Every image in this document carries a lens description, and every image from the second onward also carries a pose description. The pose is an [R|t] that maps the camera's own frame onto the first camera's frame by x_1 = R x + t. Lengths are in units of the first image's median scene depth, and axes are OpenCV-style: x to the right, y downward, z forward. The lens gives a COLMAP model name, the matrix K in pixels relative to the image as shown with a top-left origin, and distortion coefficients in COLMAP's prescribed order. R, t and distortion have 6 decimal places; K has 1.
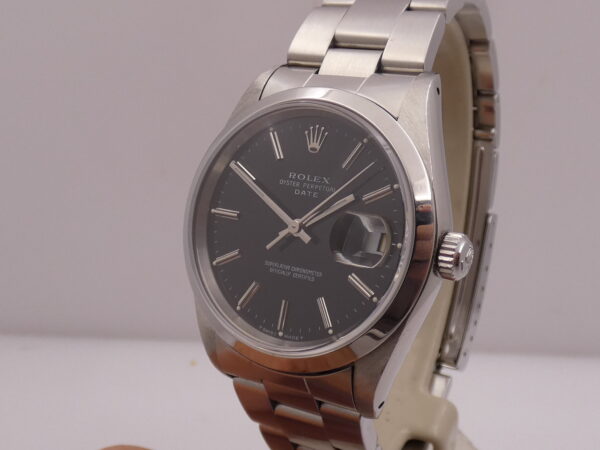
lens RADIAL K [[836.6, 0, 300.0], [0, 836.6, 225.0], [0, 0, 1]] dist [0.008351, 0.015276]
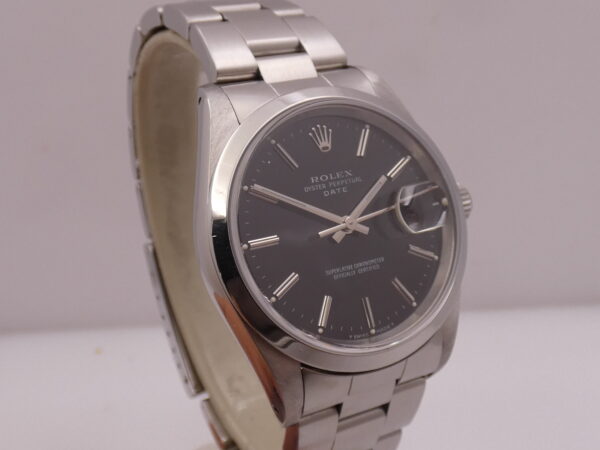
lens RADIAL K [[836.6, 0, 300.0], [0, 836.6, 225.0], [0, 0, 1]] dist [0.008351, 0.015276]
pose [[0.515323, -0.253630, 0.818605, -0.837181], [0.342083, 0.936682, 0.074868, -0.089384], [-0.785761, 0.241450, 0.569457, 0.475812]]
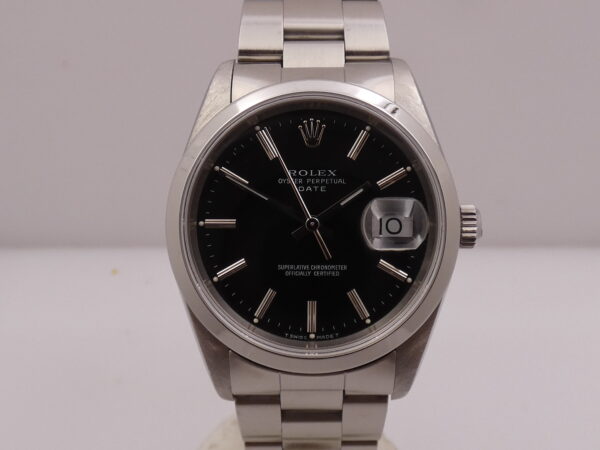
lens RADIAL K [[836.6, 0, 300.0], [0, 836.6, 225.0], [0, 0, 1]] dist [0.008351, 0.015276]
pose [[0.867960, -0.151112, 0.473086, -0.471779], [0.153981, 0.987525, 0.032928, -0.030444], [-0.472160, 0.044265, 0.880401, 0.149482]]
